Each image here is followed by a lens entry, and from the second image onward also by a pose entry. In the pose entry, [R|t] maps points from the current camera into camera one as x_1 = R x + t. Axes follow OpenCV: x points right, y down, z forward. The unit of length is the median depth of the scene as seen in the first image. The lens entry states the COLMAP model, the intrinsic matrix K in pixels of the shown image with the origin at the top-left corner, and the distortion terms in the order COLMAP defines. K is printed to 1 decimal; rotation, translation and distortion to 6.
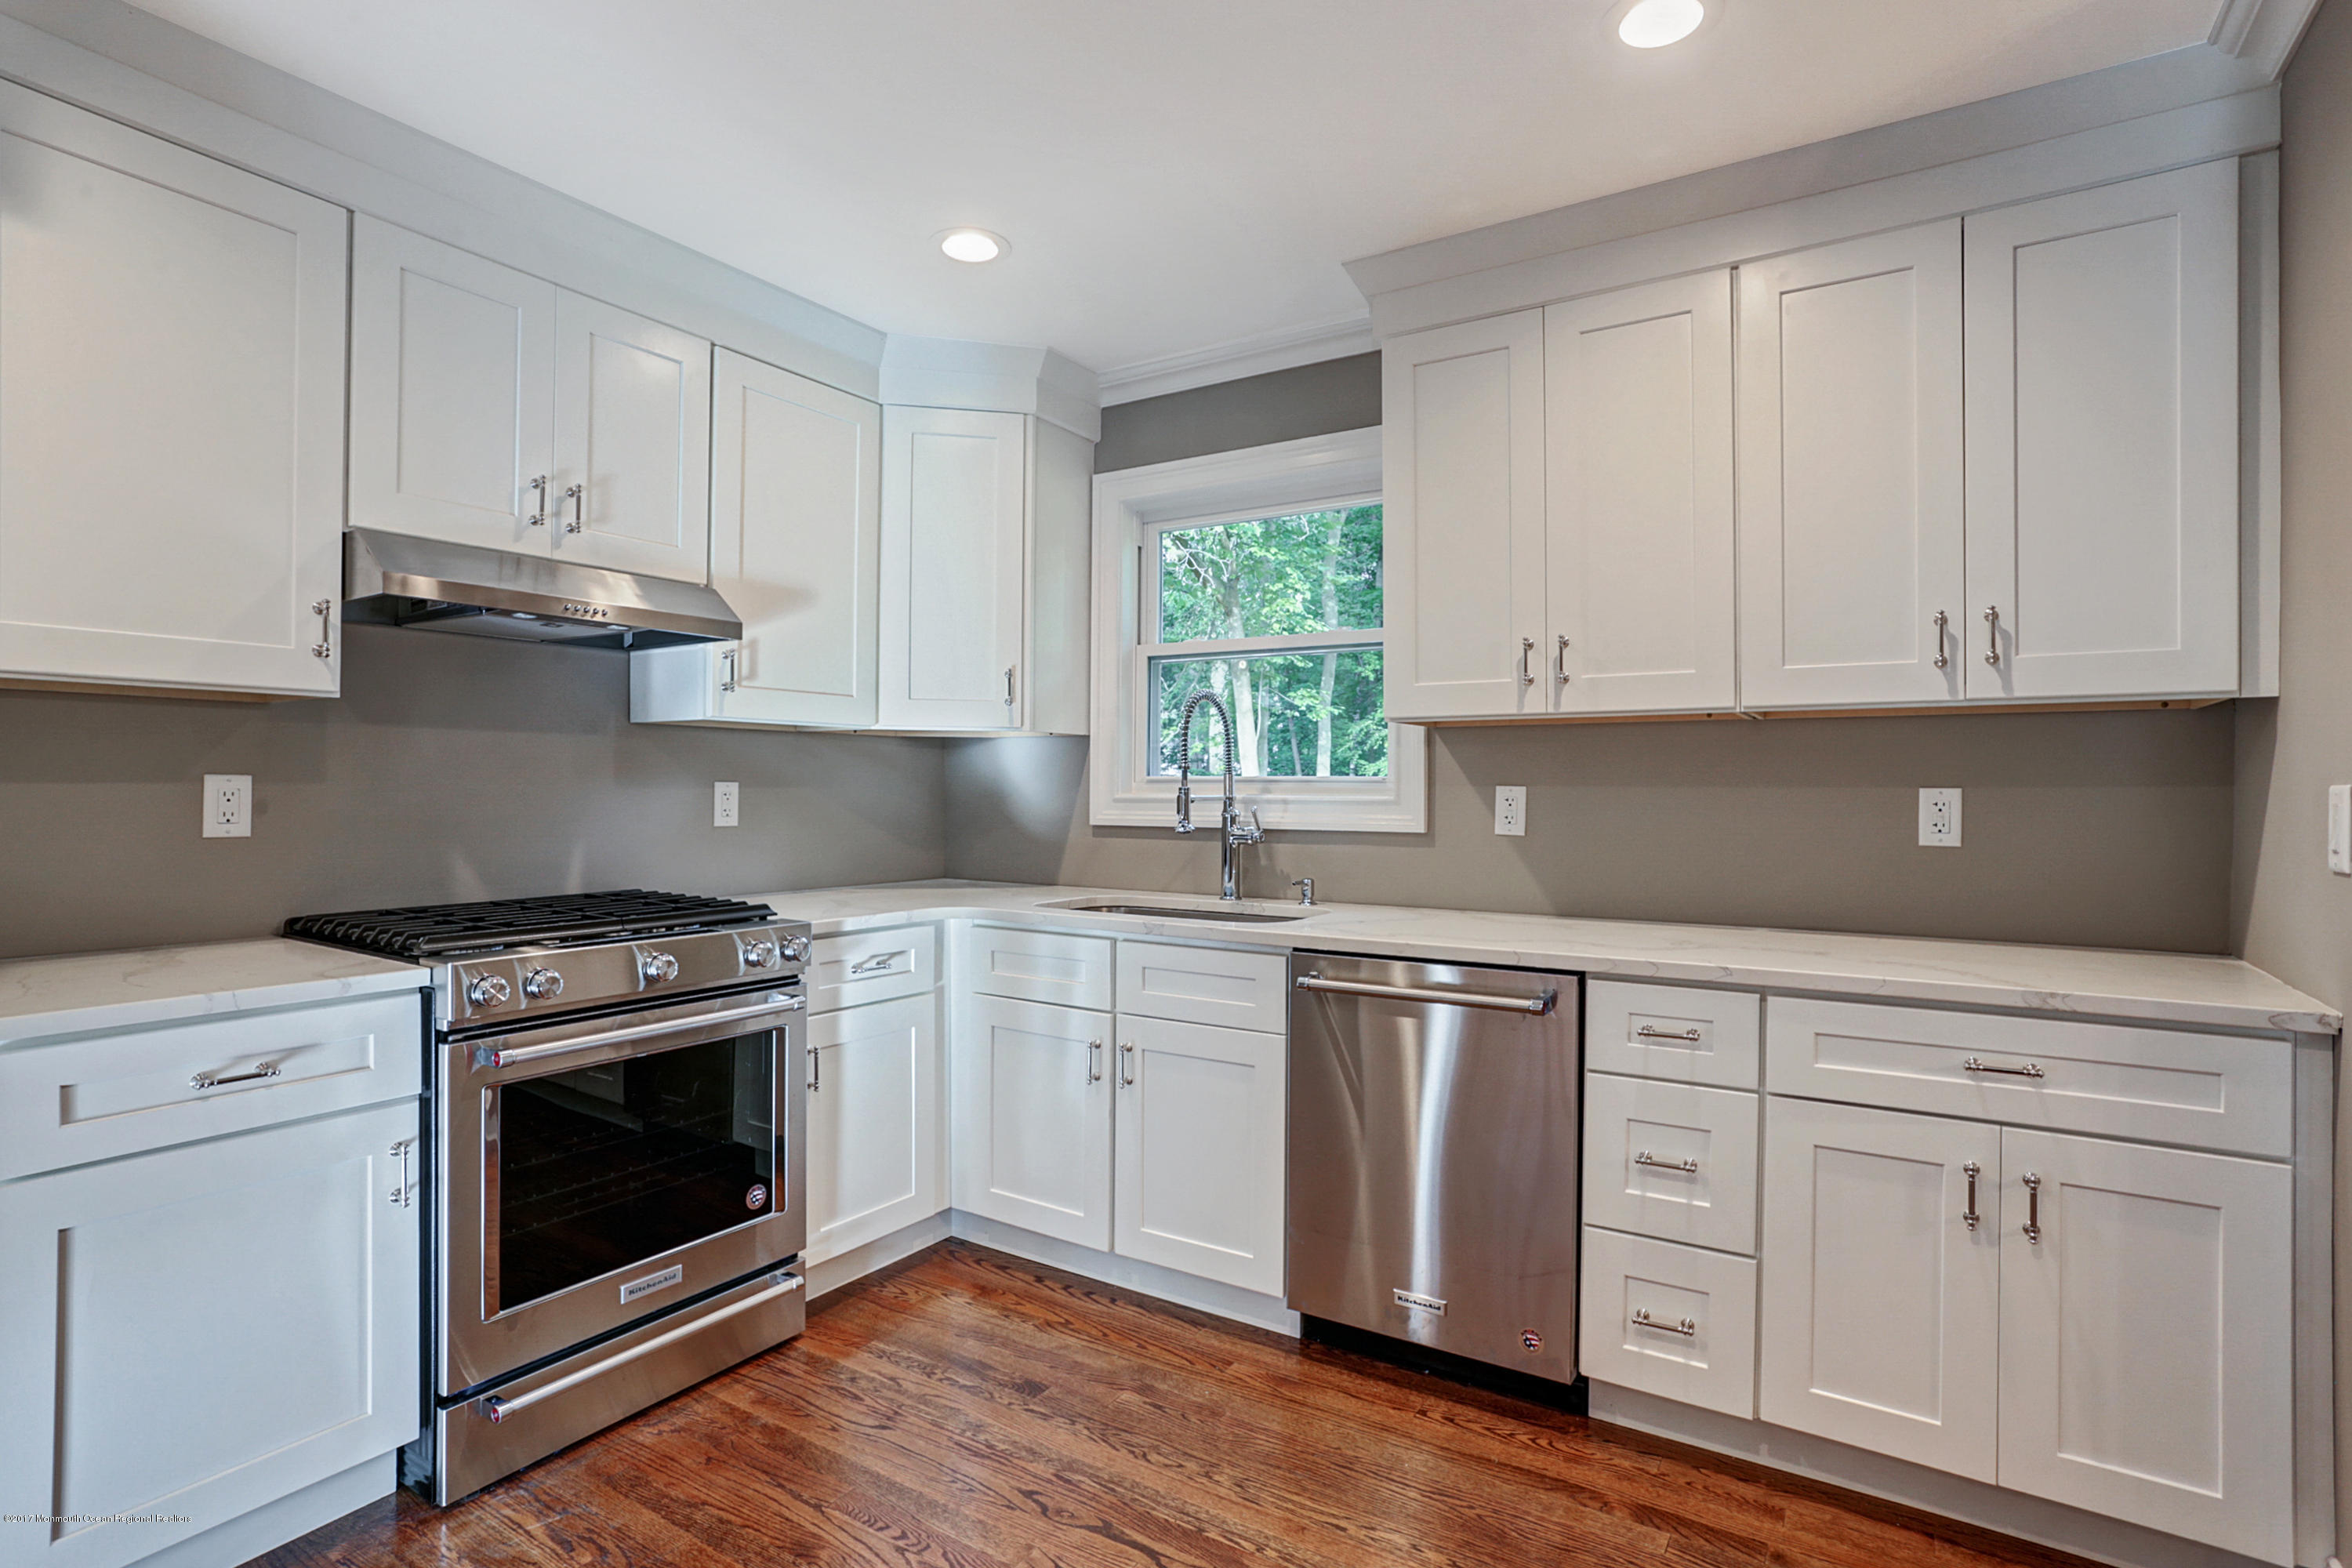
lens RADIAL K [[1183.2, 0, 1176.0], [0, 1183.2, 784.0], [0, 0, 1]] dist [-0.066087, 0.034221]
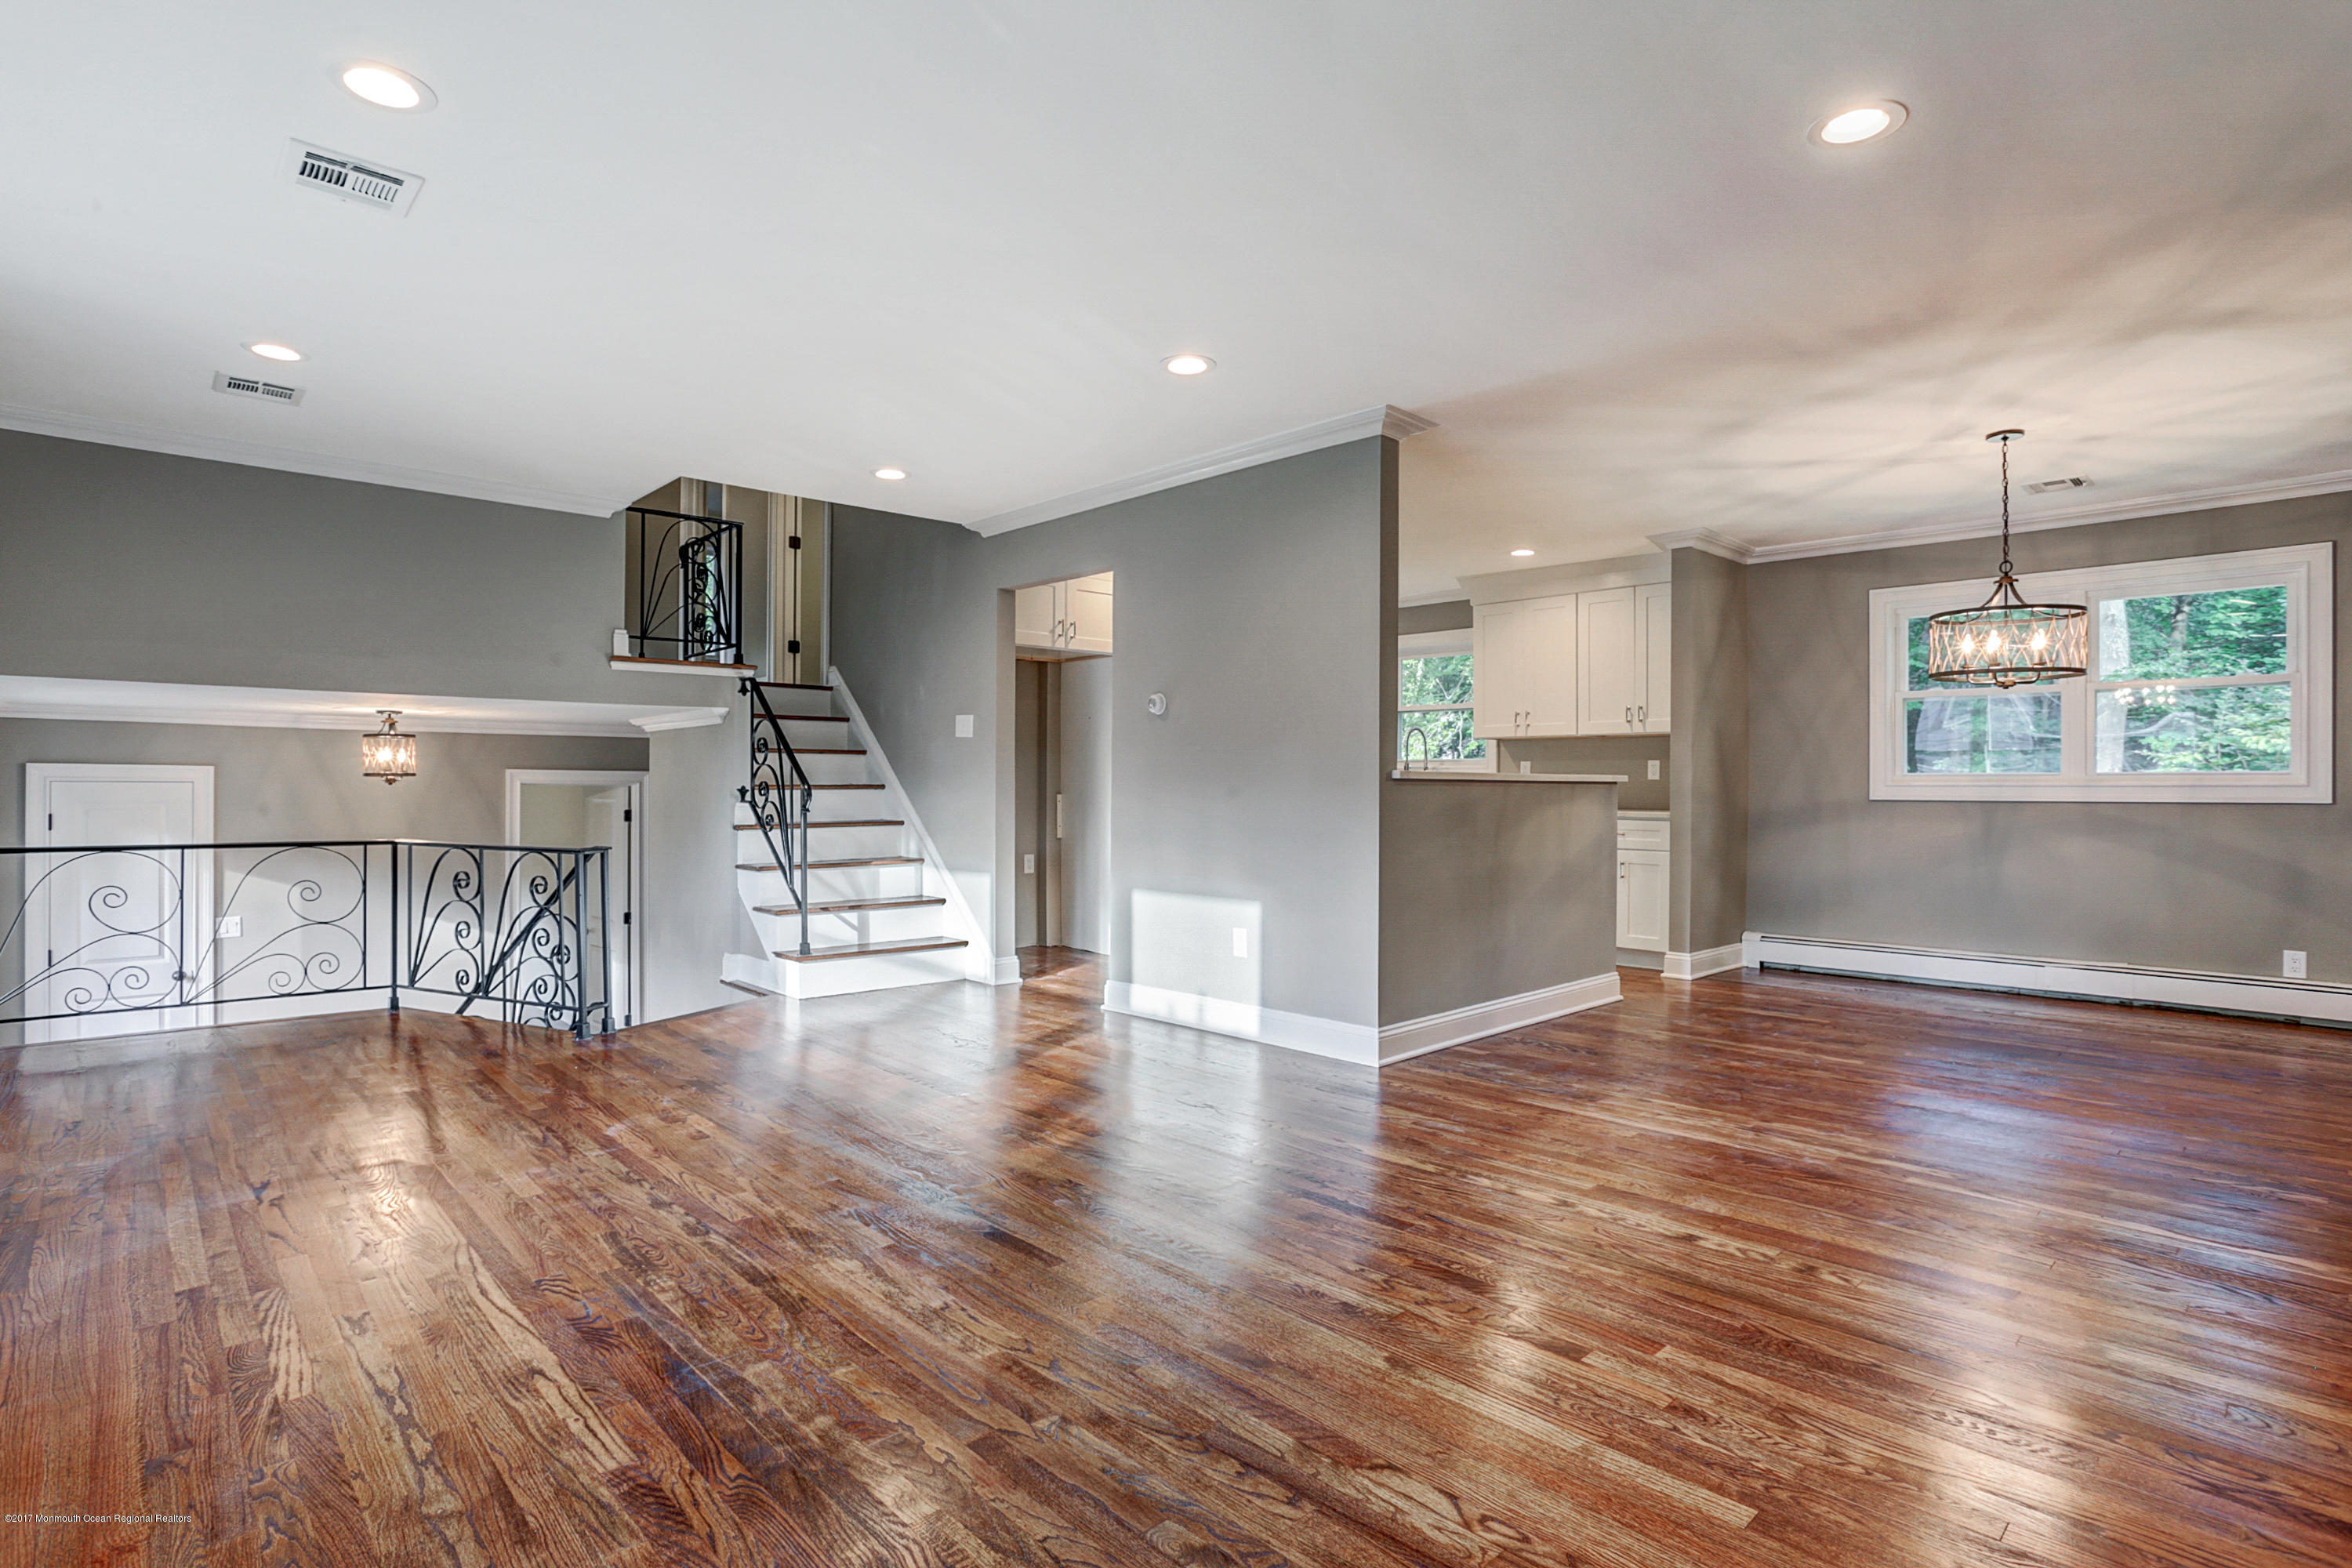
lens RADIAL K [[1177.3, 0, 1160.1], [0, 1177.3, 791.6], [0, 0, 1]] dist [-0.090110, 0.034360]
pose [[0.966633, 0.001938, -0.256156, 0.179453], [0.001385, 0.999917, 0.012793, 0.042786], [0.256160, -0.012721, 0.966551, -2.147130]]
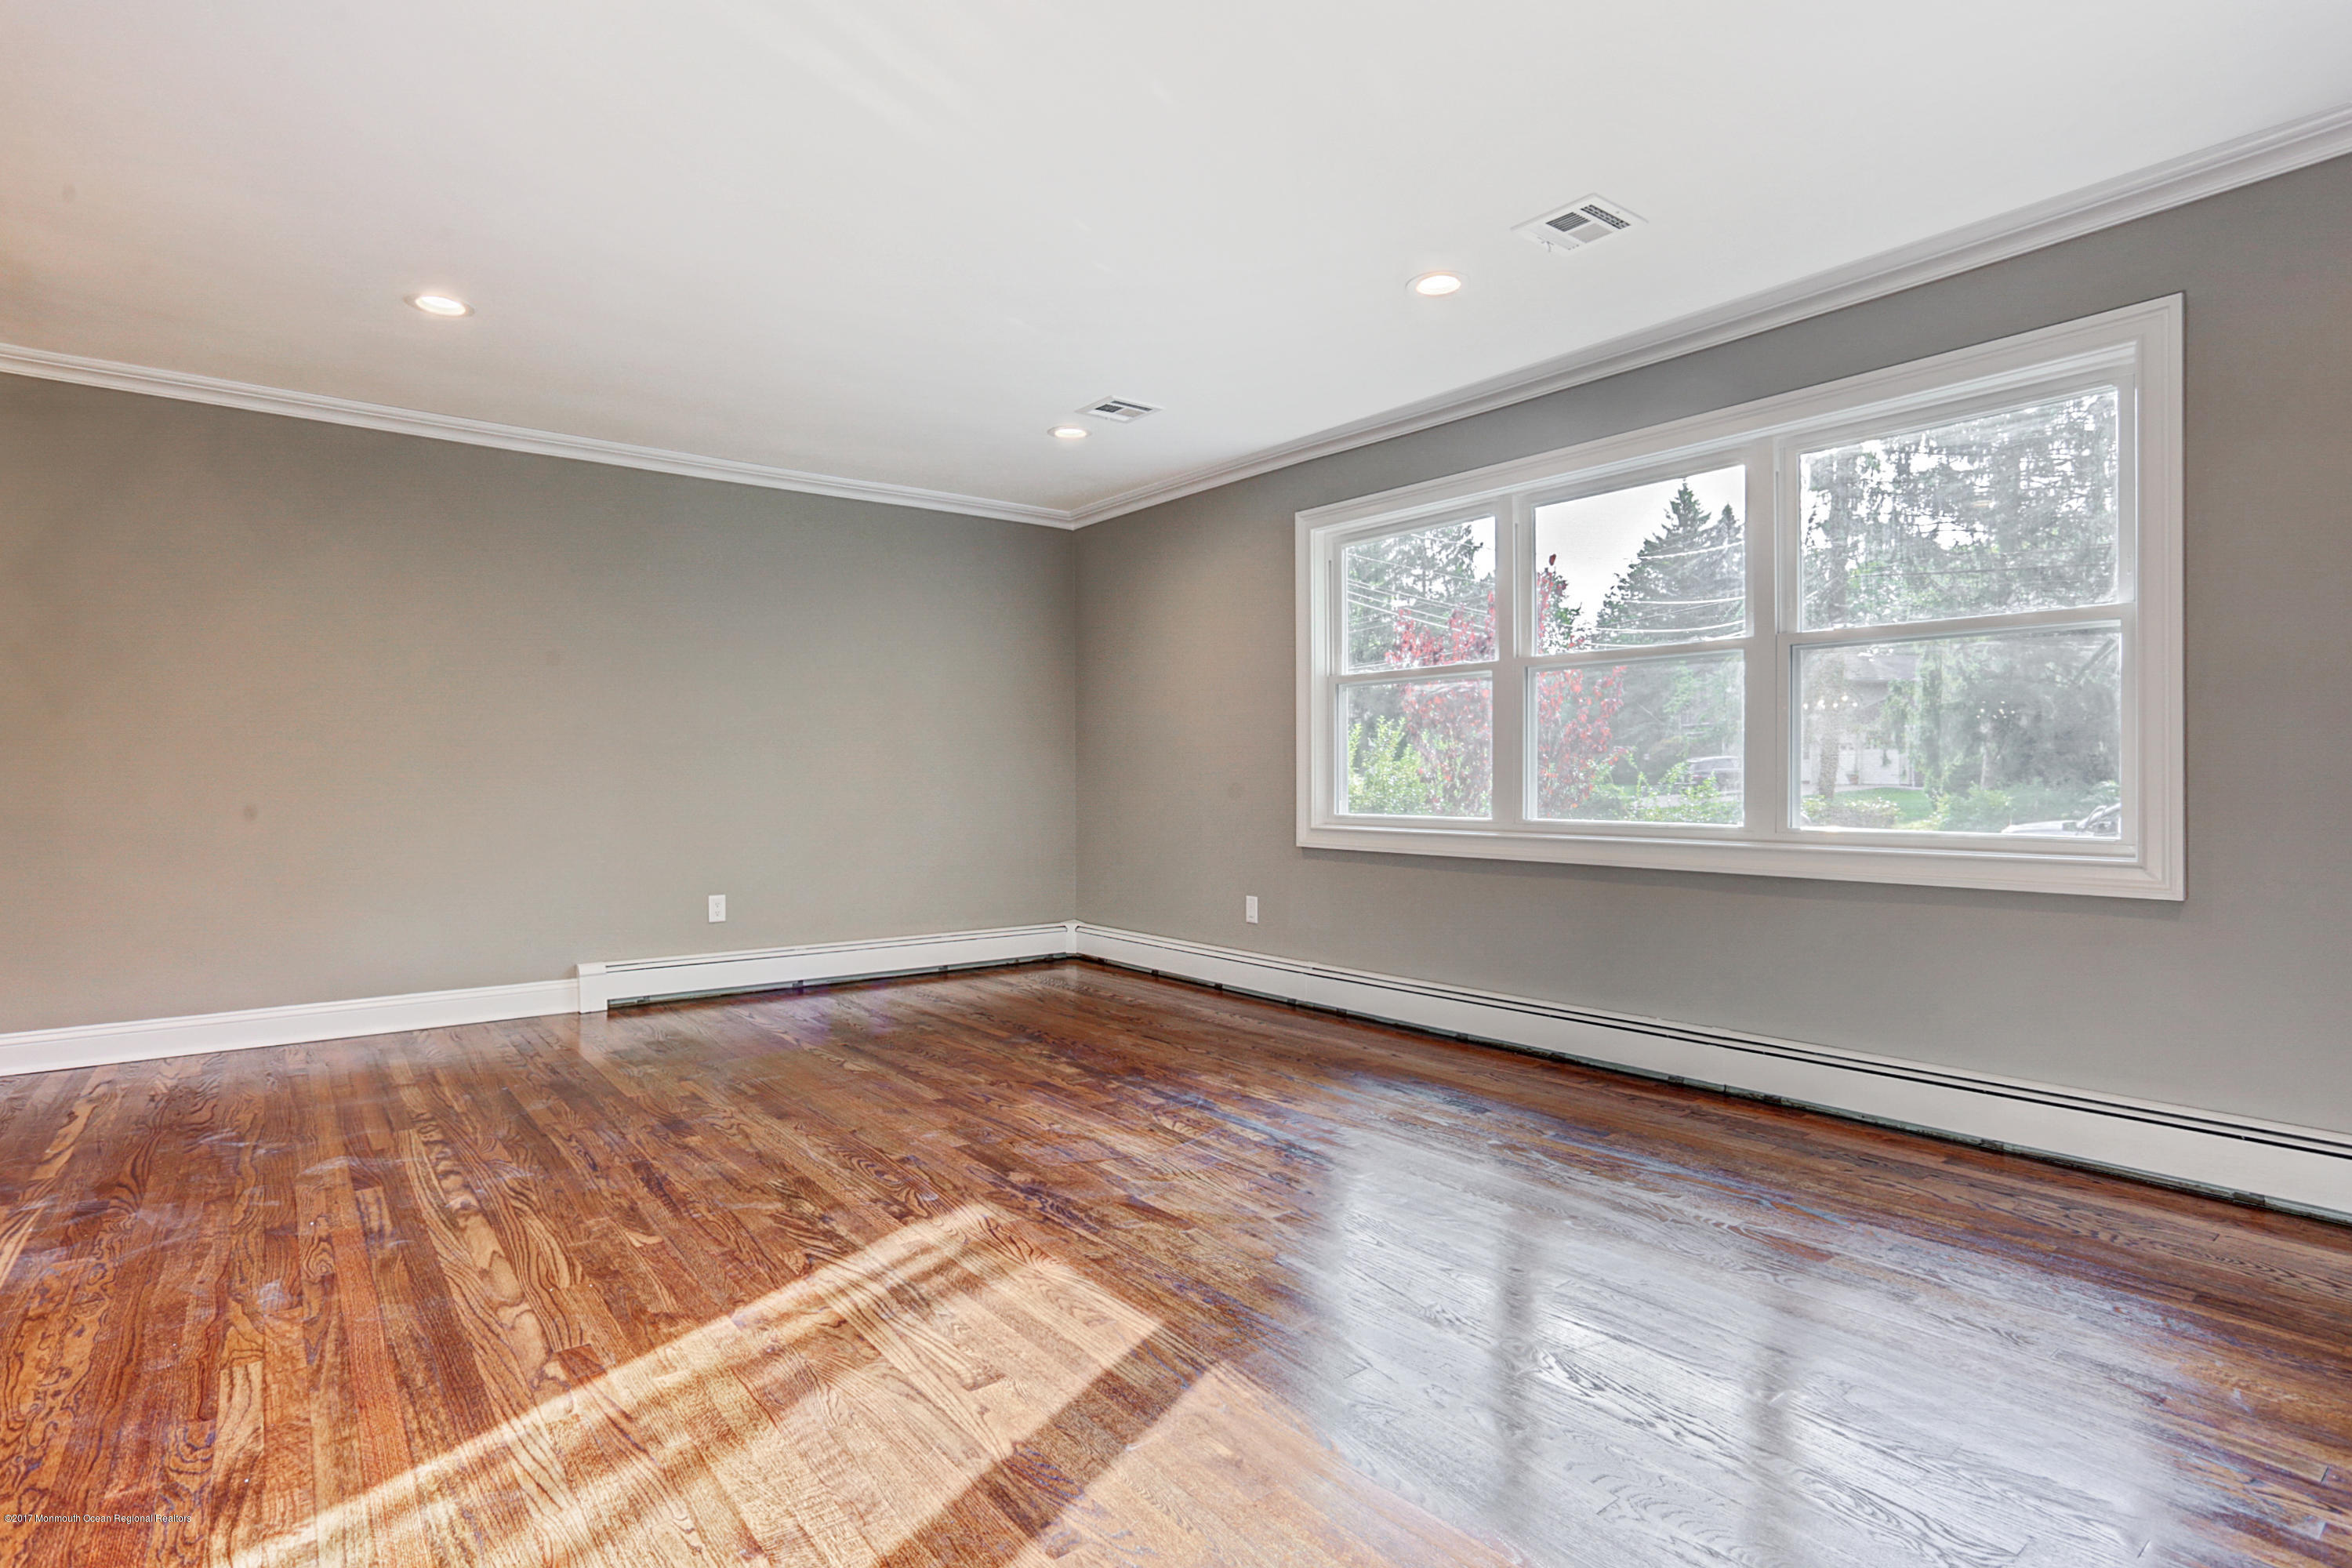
lens RADIAL K [[1183.2, 0, 1176.0], [0, 1183.2, 784.0], [0, 0, 1]] dist [-0.066087, 0.034221]
pose [[-0.946290, -0.005421, 0.323274, -0.793239], [-0.005999, 0.999982, -0.000791, 0.070039], [-0.323264, -0.002688, -0.946305, -0.081819]]
